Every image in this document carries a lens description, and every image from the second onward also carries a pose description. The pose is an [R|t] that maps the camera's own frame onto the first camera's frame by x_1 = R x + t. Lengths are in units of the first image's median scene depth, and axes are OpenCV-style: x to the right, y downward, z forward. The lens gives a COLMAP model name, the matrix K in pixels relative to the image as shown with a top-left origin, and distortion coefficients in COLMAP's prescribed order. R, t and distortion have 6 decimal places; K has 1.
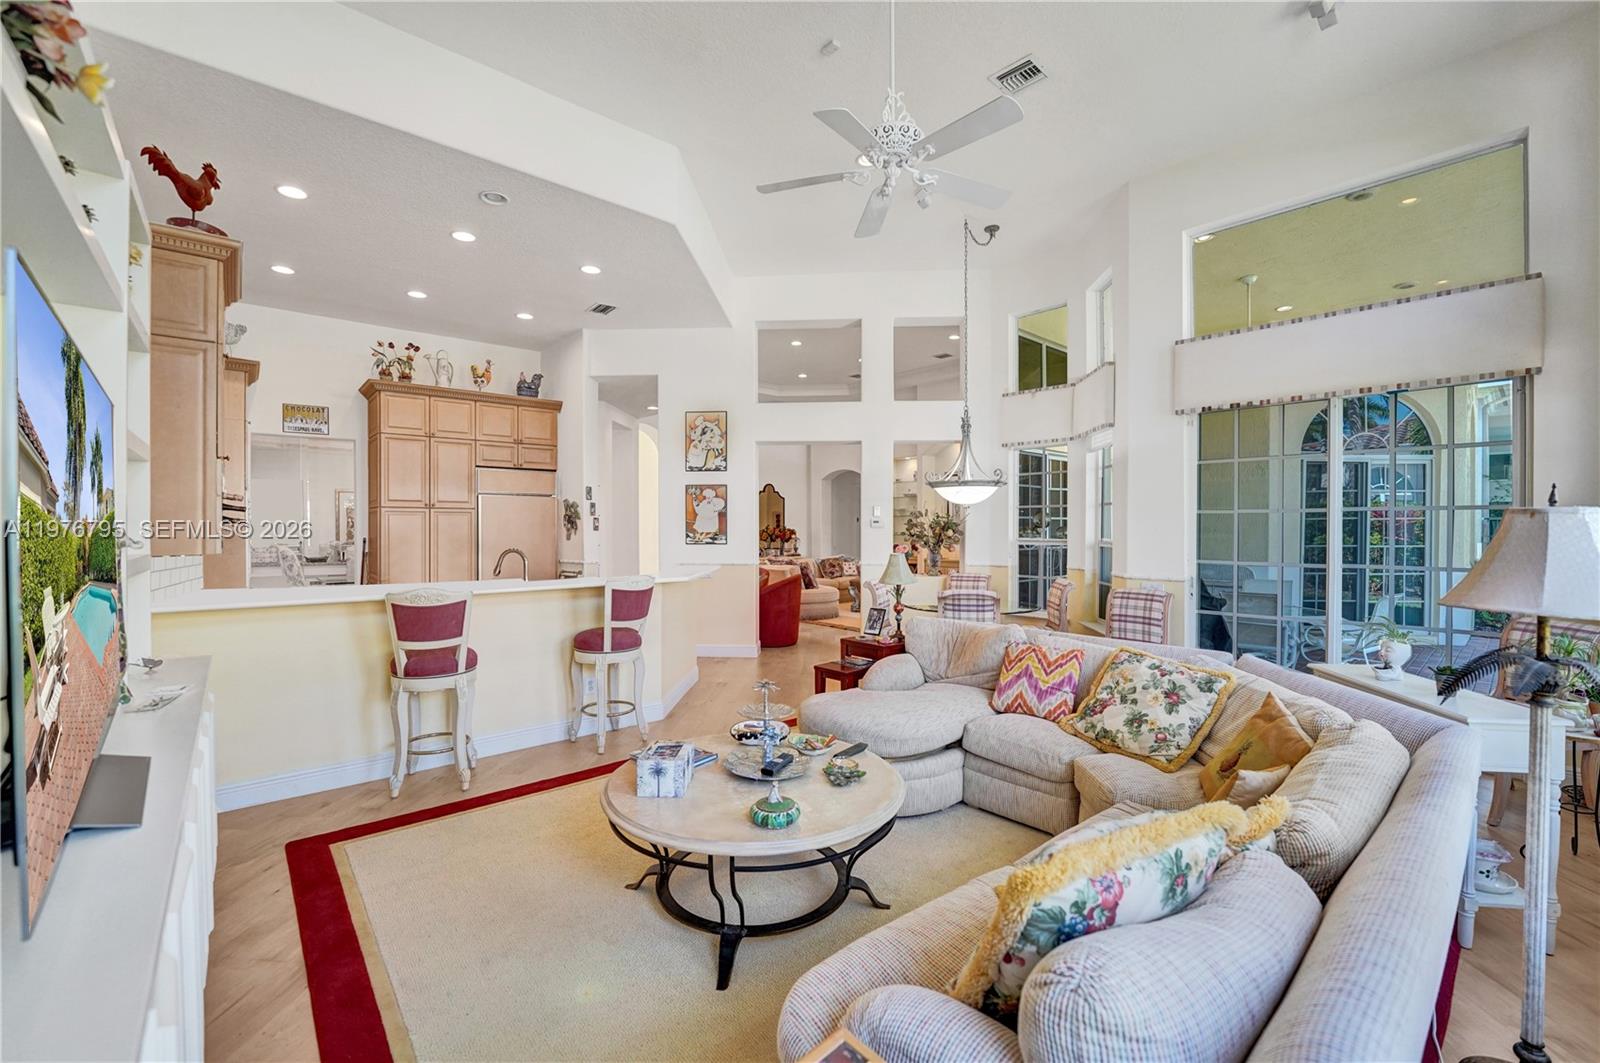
lens RADIAL K [[653.4, 0, 805.7], [0, 653.4, 529.8], [0, 0, 1]] dist [-0.024612, 0.001667]
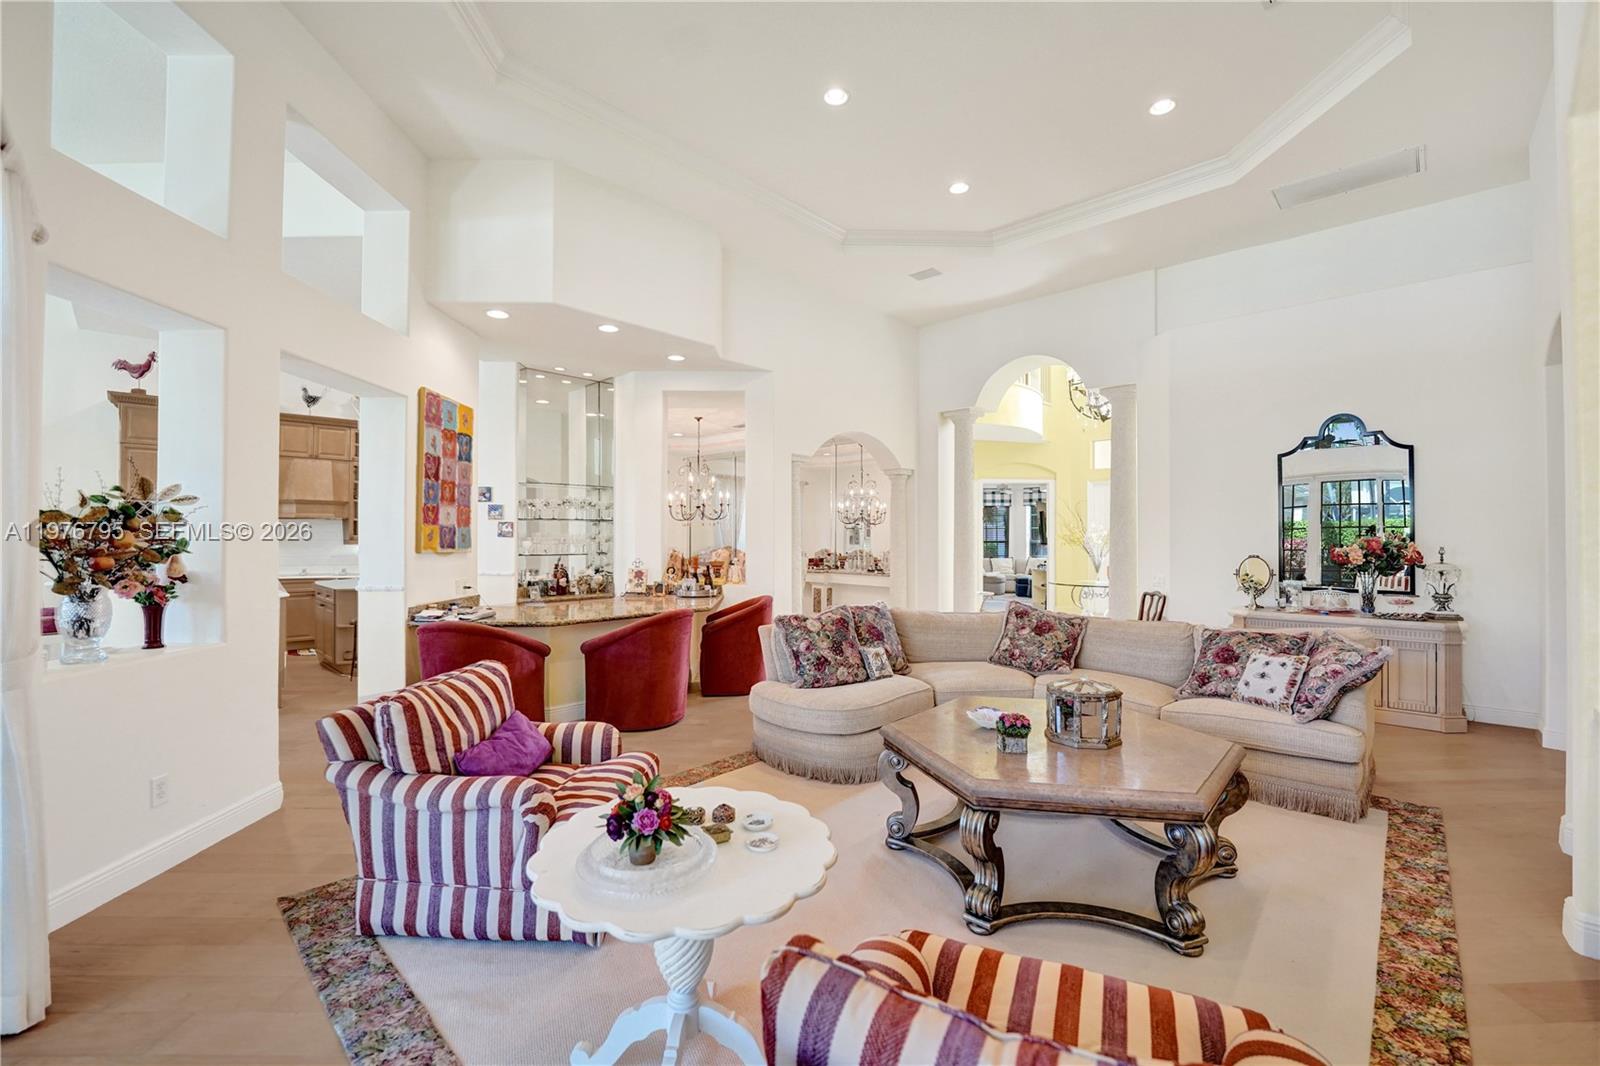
lens RADIAL K [[657.0, 0, 800.1], [0, 657.0, 525.3], [0, 0, 1]] dist [-0.023007, -0.000109]
pose [[0.083908, -0.020727, -0.996258, 0.583152], [0.001458, 0.999785, -0.020677, -0.001388], [0.996472, 0.000282, 0.083920, 1.379613]]
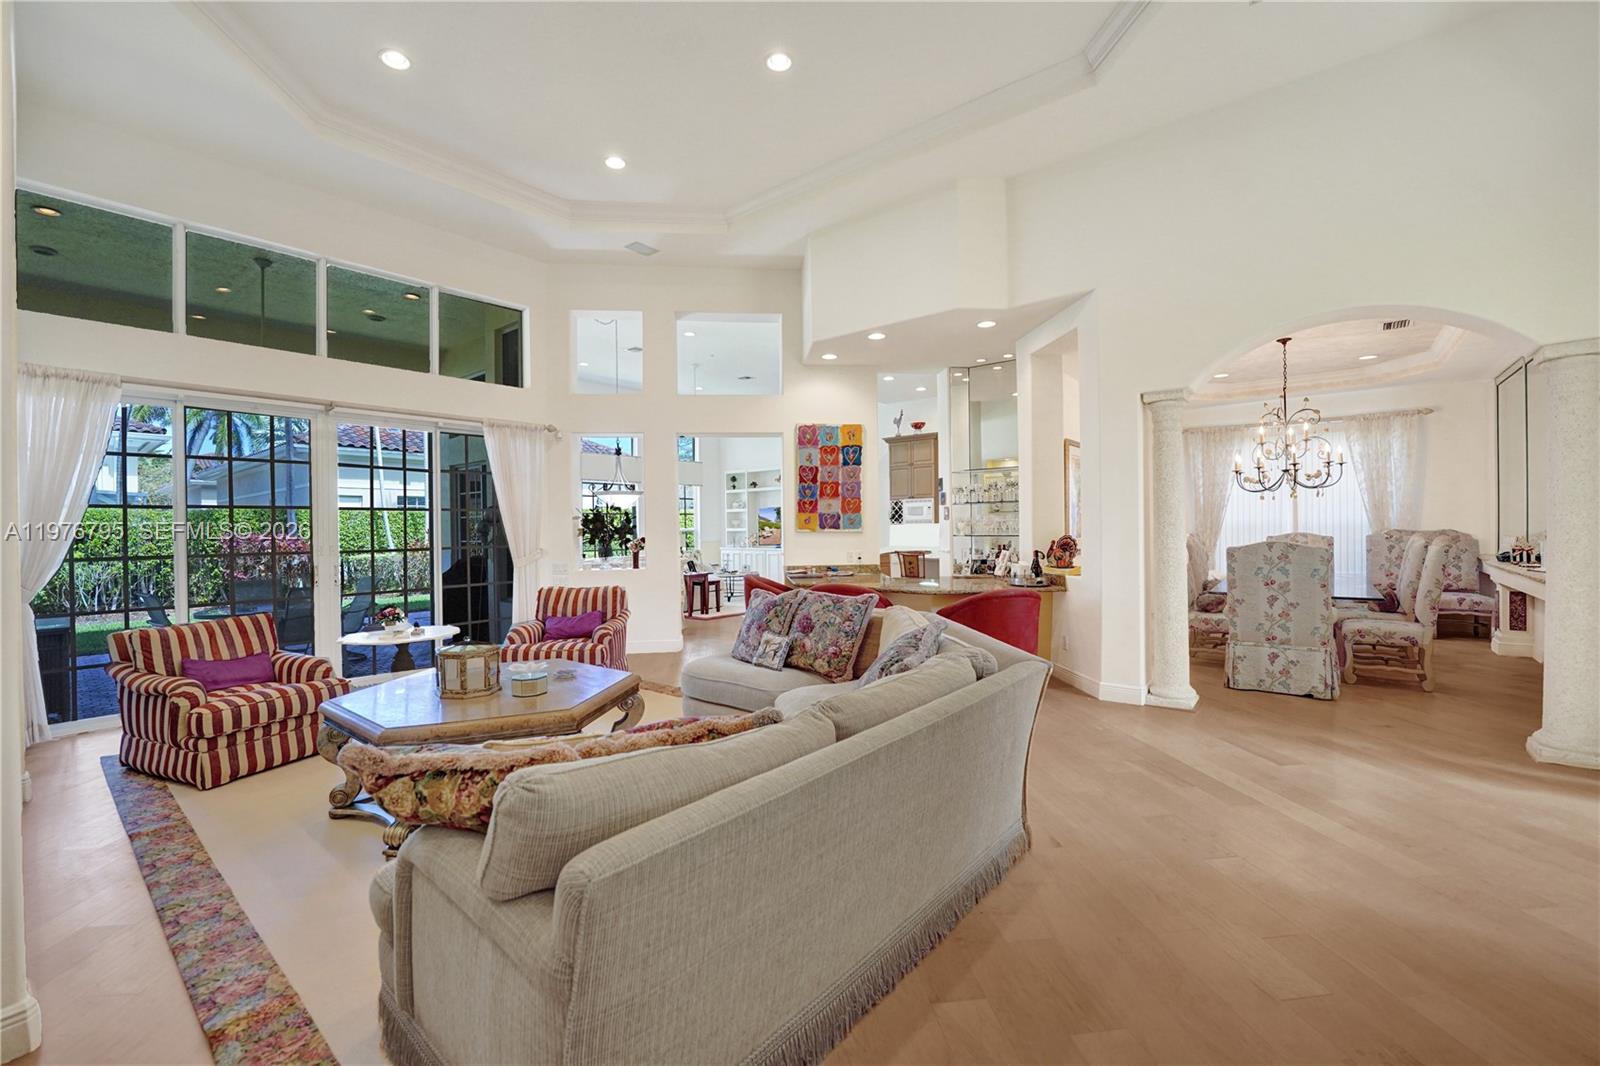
lens RADIAL K [[657.0, 0, 793.8], [0, 657.0, 529.8], [0, 0, 1]] dist [-0.023007, -0.000109]
pose [[-0.988550, 0.010522, -0.150530, 0.068804], [0.009945, 0.999940, 0.004582, 0.004781], [0.150569, 0.003032, -0.988595, 2.050479]]
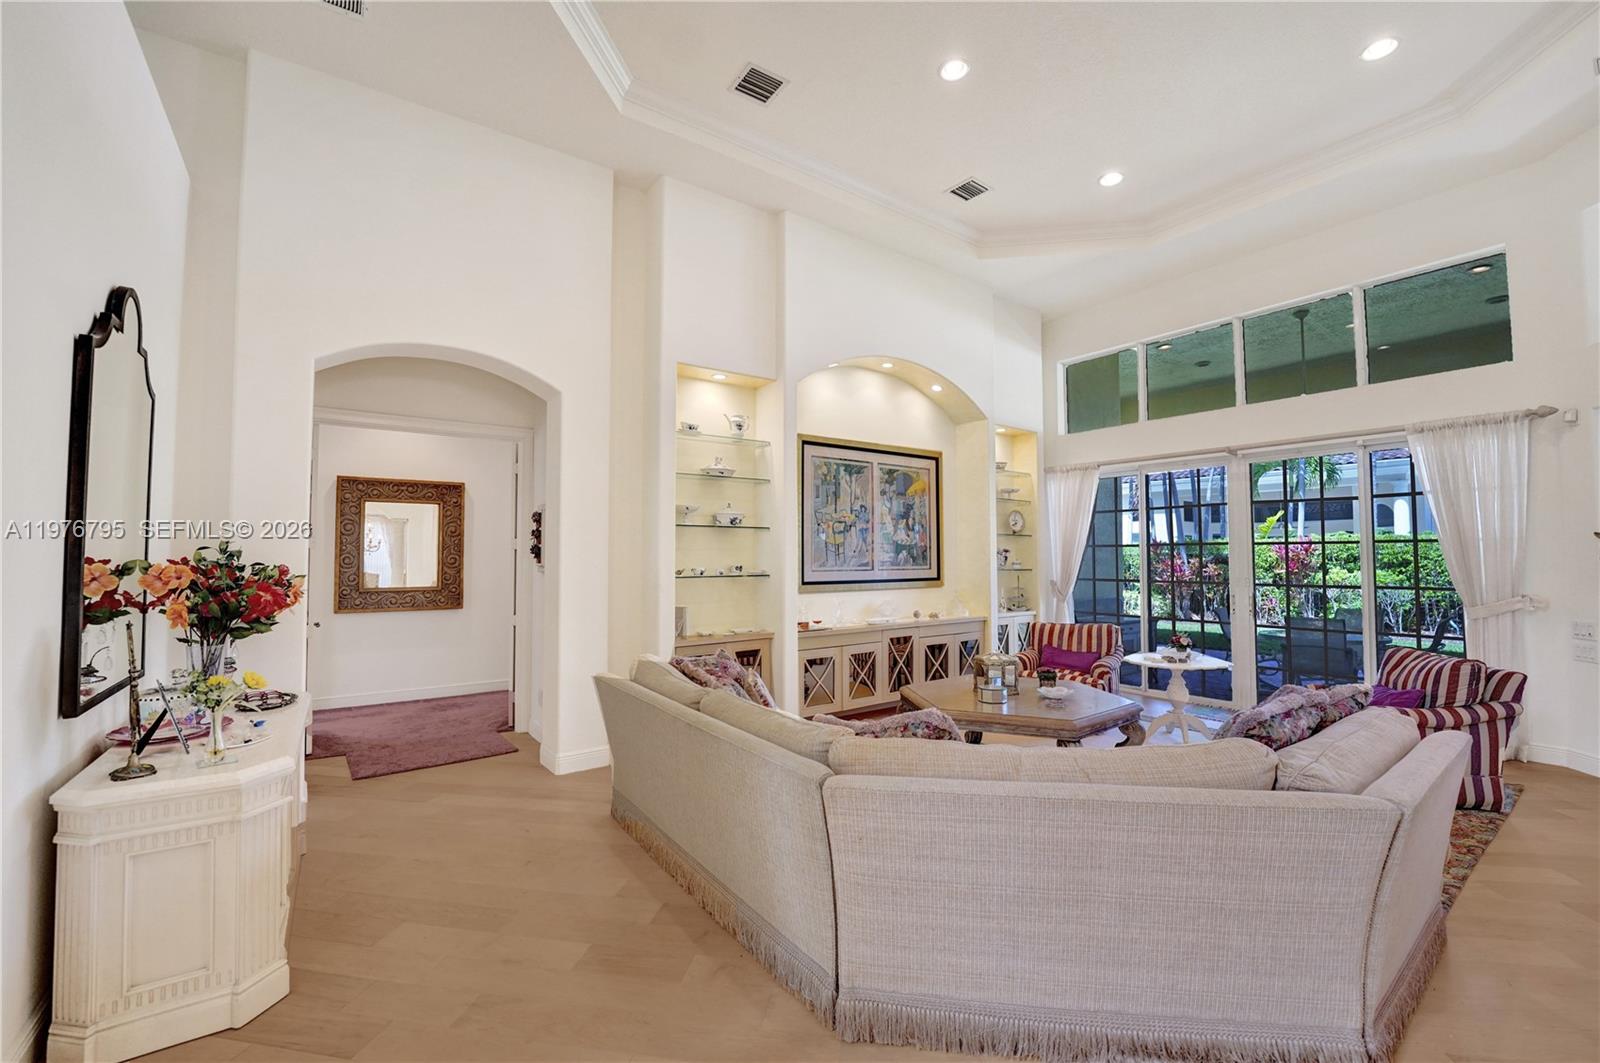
lens RADIAL K [[653.4, 0, 802.6], [0, 653.4, 526.1], [0, 0, 1]] dist [-0.024612, 0.001667]
pose [[0.099485, 0.044142, 0.994059, -0.388737], [0.001798, 0.999006, -0.044542, -0.008379], [-0.995037, 0.006219, 0.099307, 1.691763]]
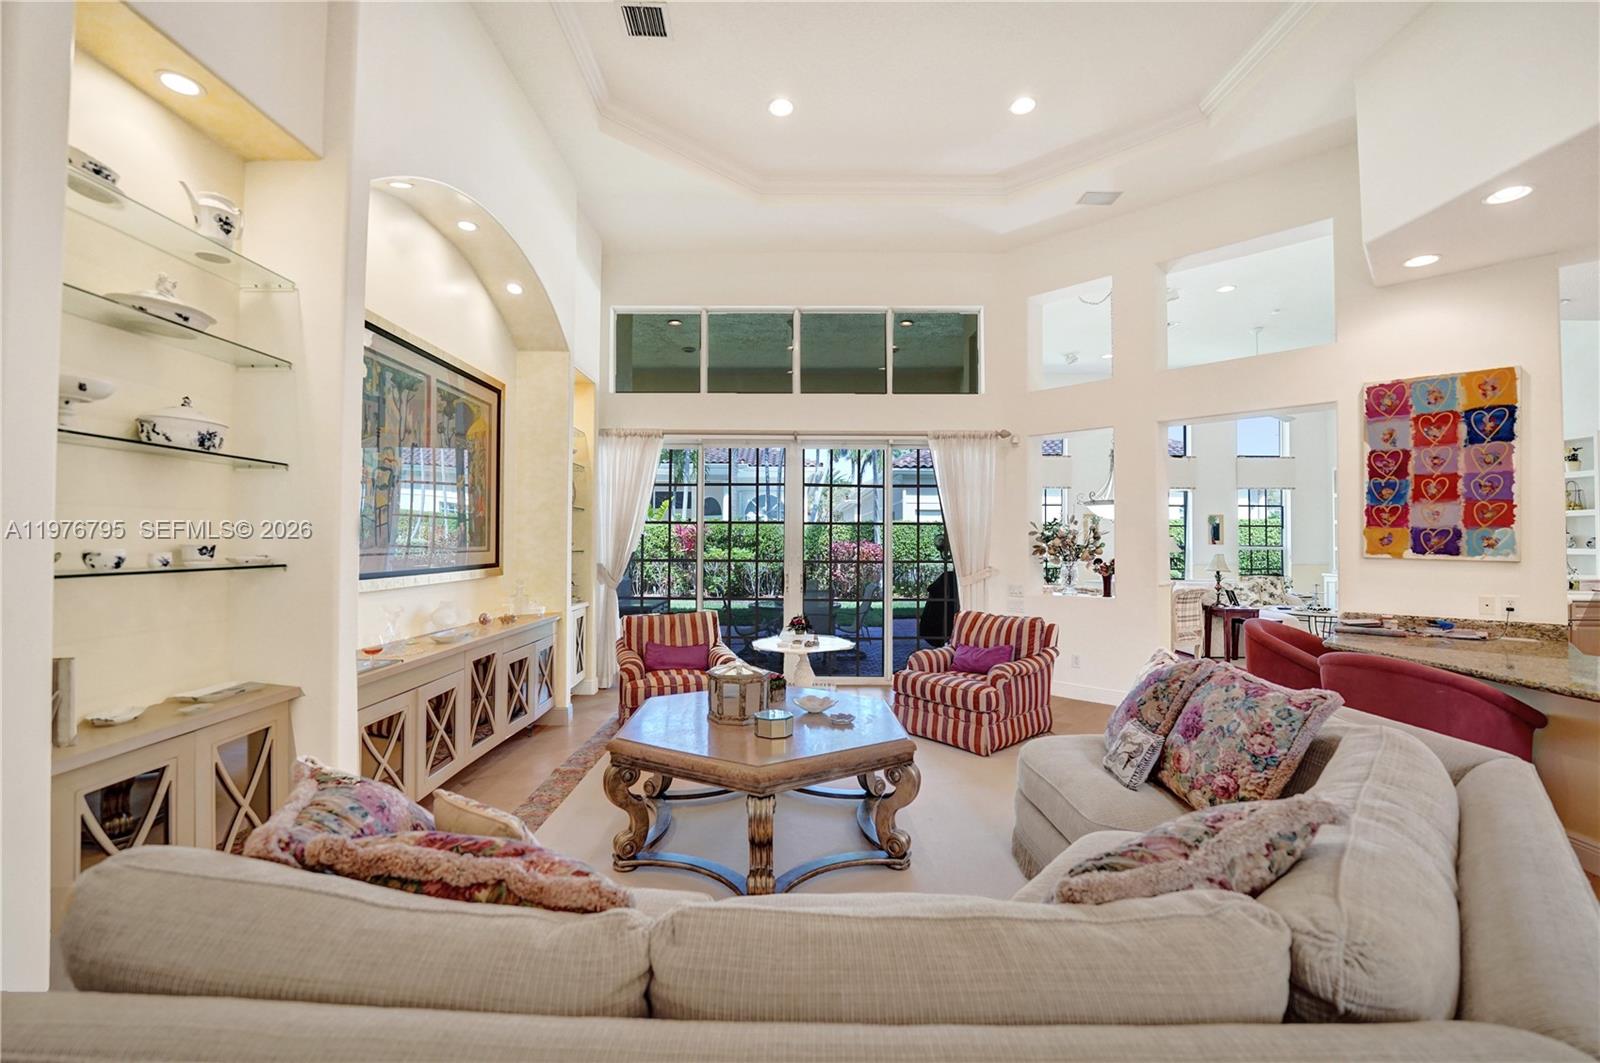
lens RADIAL K [[653.4, 0, 791.9], [0, 653.4, 526.5], [0, 0, 1]] dist [-0.024612, 0.001667]
pose [[-0.742164, 0.009466, 0.670151, -0.091749], [-0.006096, 0.999764, -0.020872, -0.000959], [-0.670190, -0.019576, -0.741931, 1.872461]]
